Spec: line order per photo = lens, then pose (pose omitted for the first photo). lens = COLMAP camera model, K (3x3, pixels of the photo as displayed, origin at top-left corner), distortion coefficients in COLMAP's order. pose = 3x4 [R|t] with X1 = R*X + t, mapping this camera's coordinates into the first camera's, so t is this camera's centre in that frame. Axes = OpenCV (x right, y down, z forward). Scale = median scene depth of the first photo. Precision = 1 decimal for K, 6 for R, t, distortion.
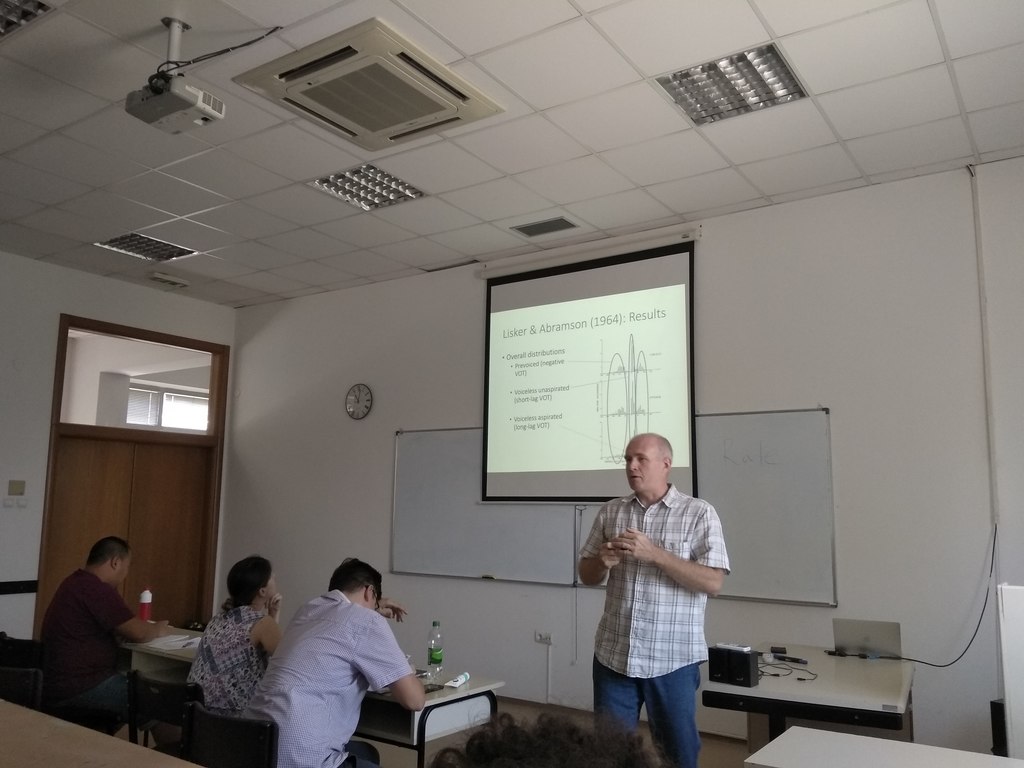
lens RADIAL K [[849.4, 0, 509.3], [0, 849.4, 384.3], [0, 0, 1]] dist [0.062883, -0.015450]
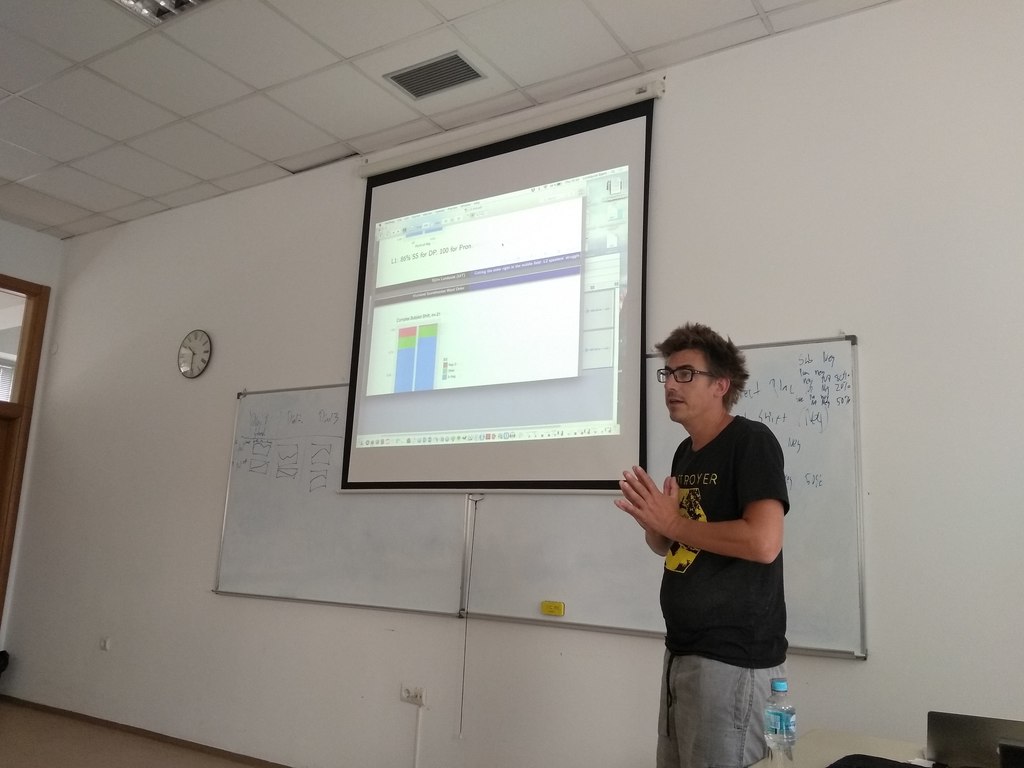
lens RADIAL K [[849.4, 0, 514.3], [0, 849.4, 384.6], [0, 0, 1]] dist [0.062883, -0.015450]
pose [[0.999189, 0.032776, 0.023391, 0.088708], [-0.031800, 0.998655, -0.040951, 0.077119], [-0.024702, 0.040174, 0.998887, 0.307115]]
